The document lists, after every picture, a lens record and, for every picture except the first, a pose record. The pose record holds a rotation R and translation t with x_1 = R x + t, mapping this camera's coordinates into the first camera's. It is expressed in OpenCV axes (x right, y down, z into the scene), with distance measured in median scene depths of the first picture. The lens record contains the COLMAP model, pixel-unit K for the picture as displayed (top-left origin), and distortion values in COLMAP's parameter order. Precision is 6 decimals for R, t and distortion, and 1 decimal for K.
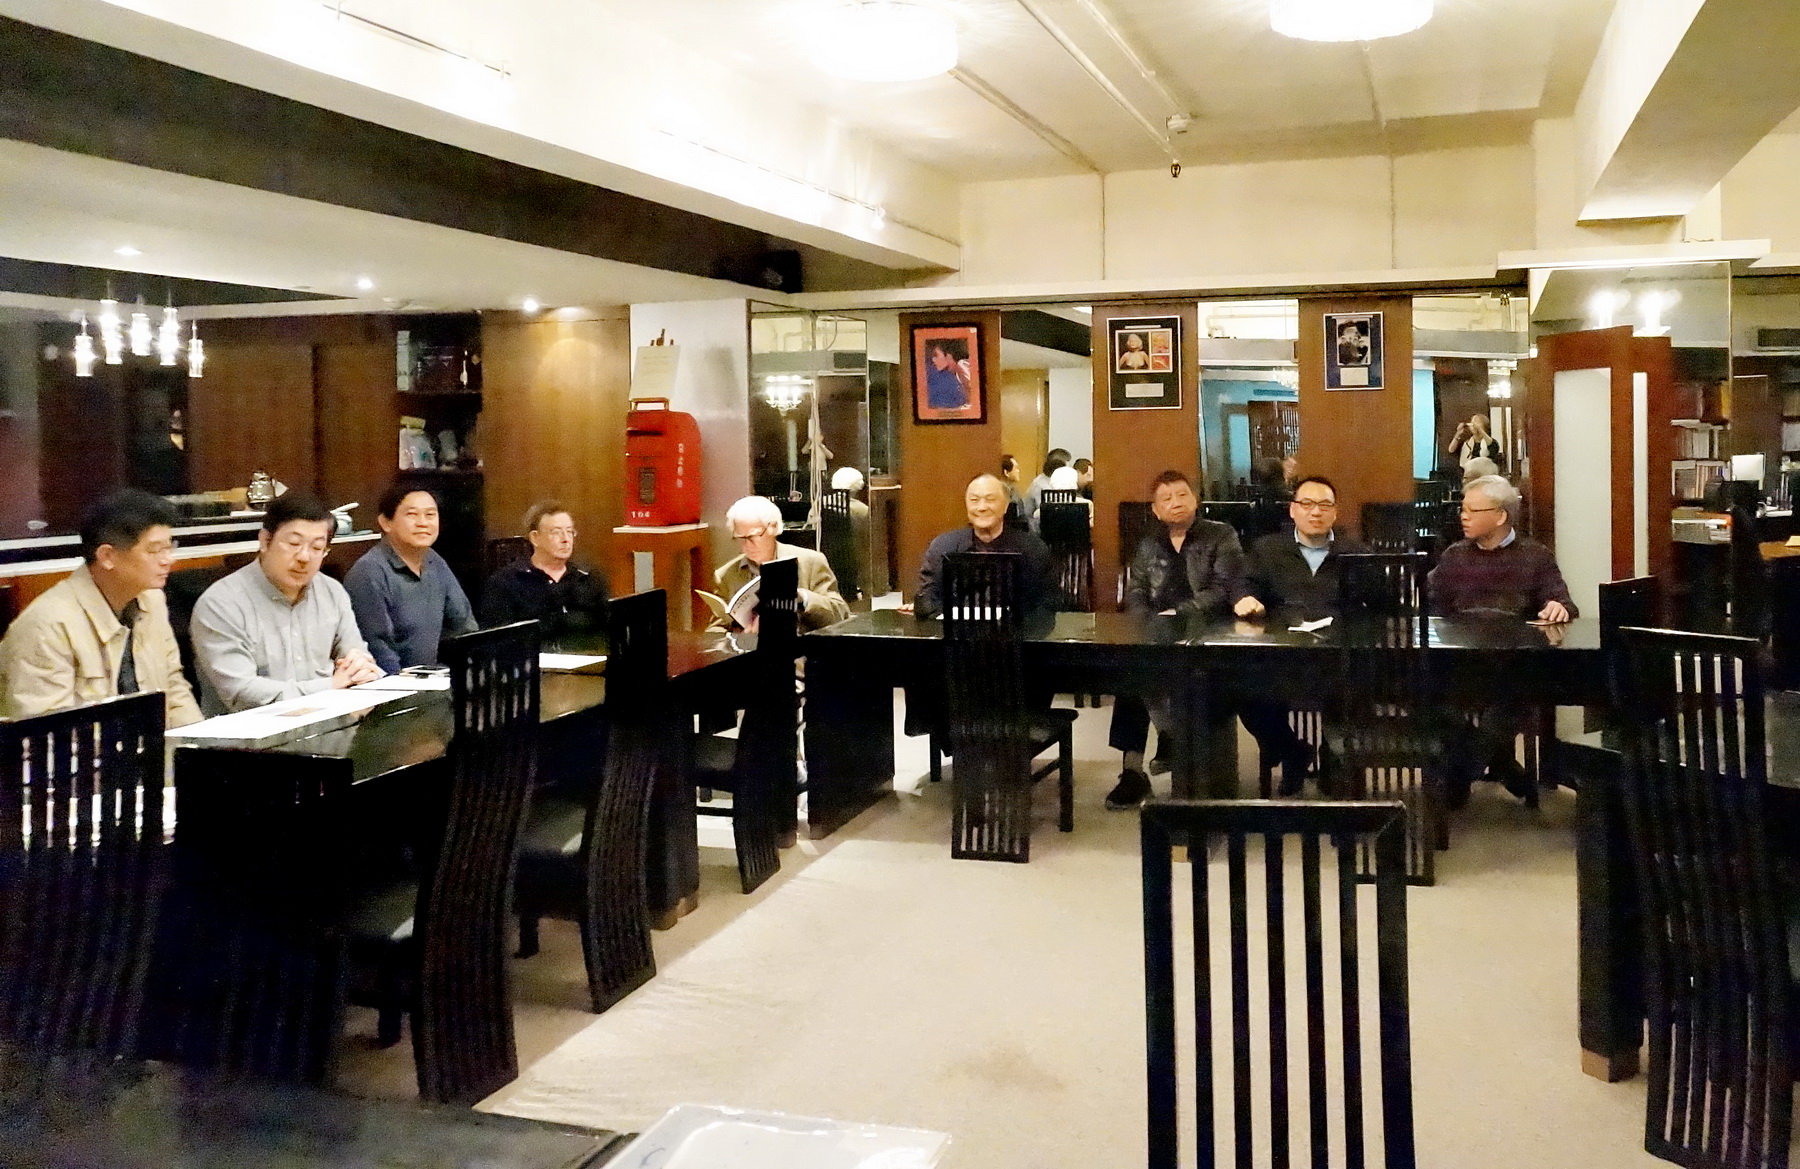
lens RADIAL K [[1423.3, 0, 1057.4], [0, 1423.3, 498.2], [0, 0, 1]] dist [-0.028819, -0.000081]
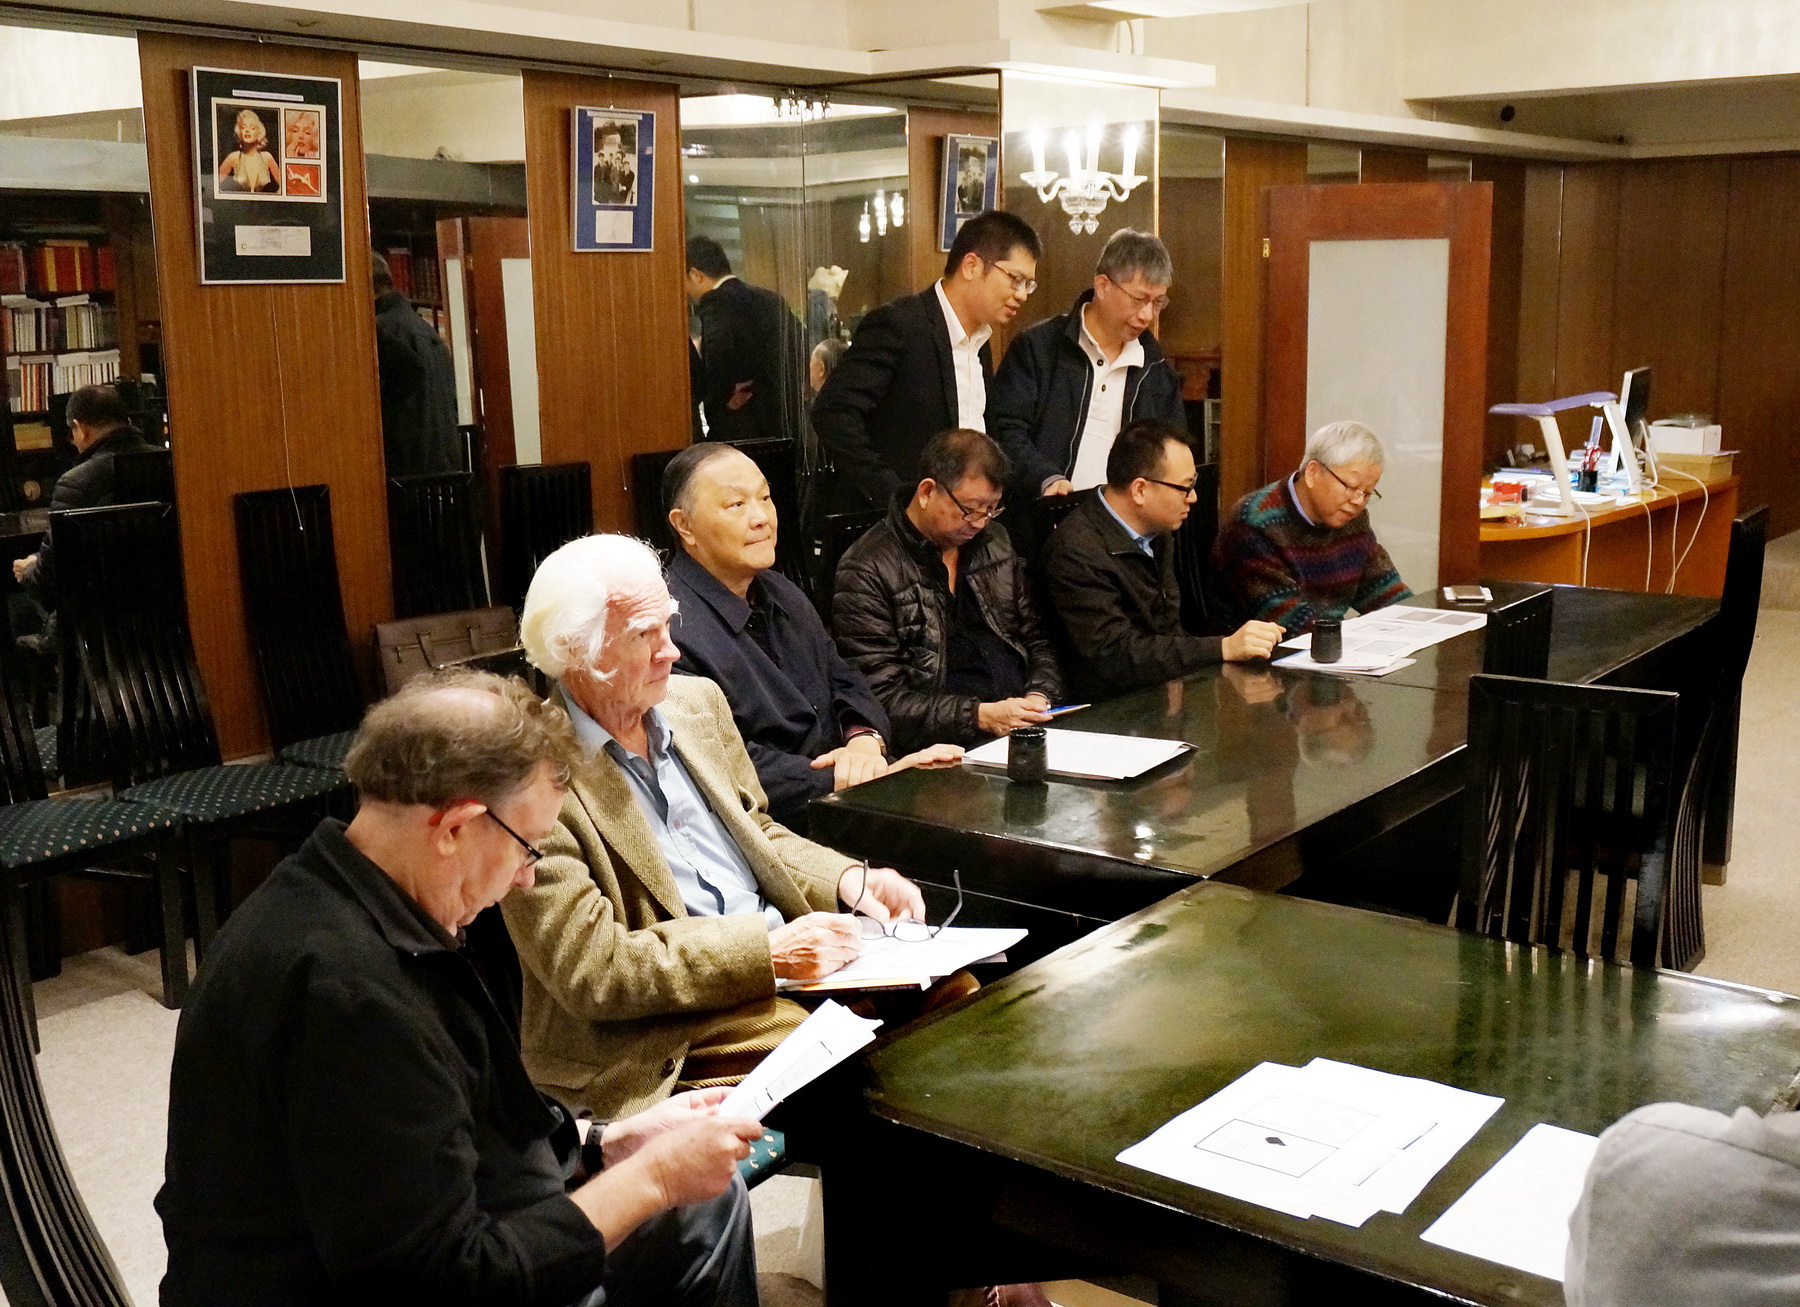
lens RADIAL K [[1918.9, 0, 900.0], [0, 1918.9, 653.5], [0, 0, 1]] dist [0.000018, 0.010206]
pose [[0.403372, -0.166443, 0.899771, -0.428535], [0.043870, 0.985704, 0.162672, -0.037335], [-0.913984, -0.026144, 0.404907, 0.571321]]
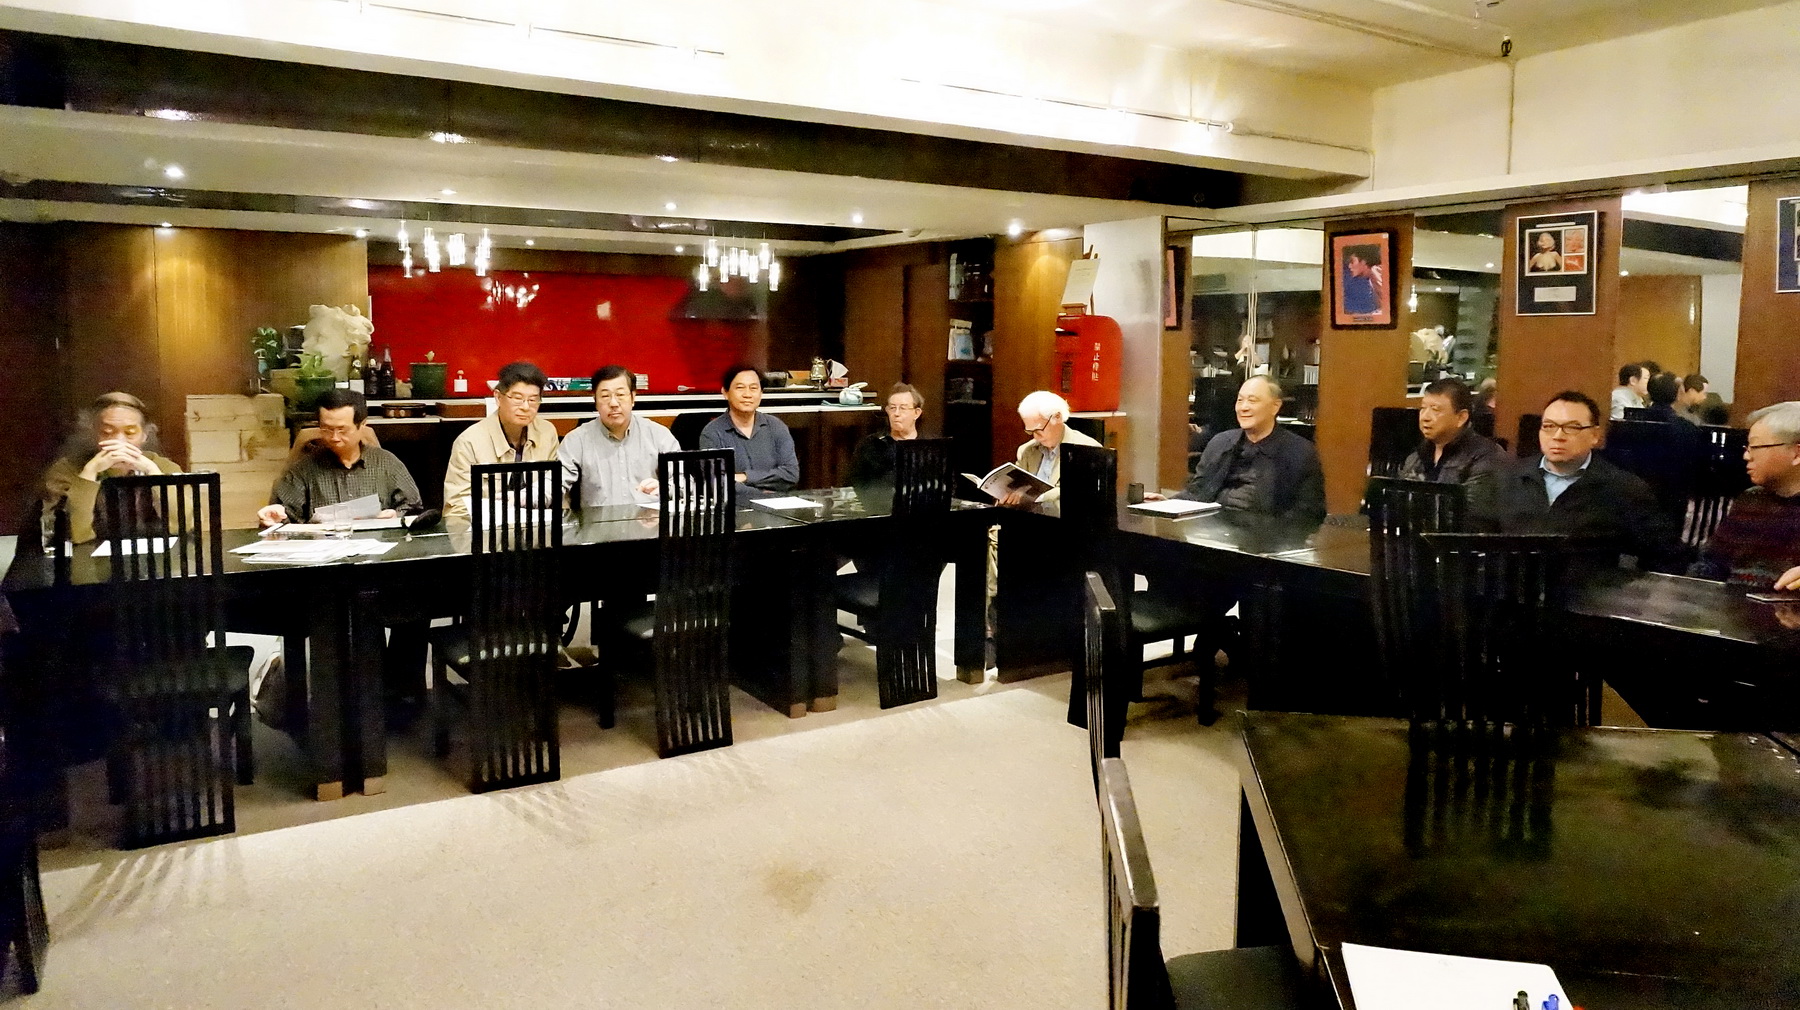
lens RADIAL K [[1203.7, 0, 868.7], [0, 1203.7, 462.5], [0, 0, 1]] dist [-0.079286, 0.053797]
pose [[0.725783, 0.082041, -0.683014, 0.268442], [-0.043493, 0.996349, 0.073462, -0.004360], [0.686548, -0.023611, 0.726701, 0.143467]]
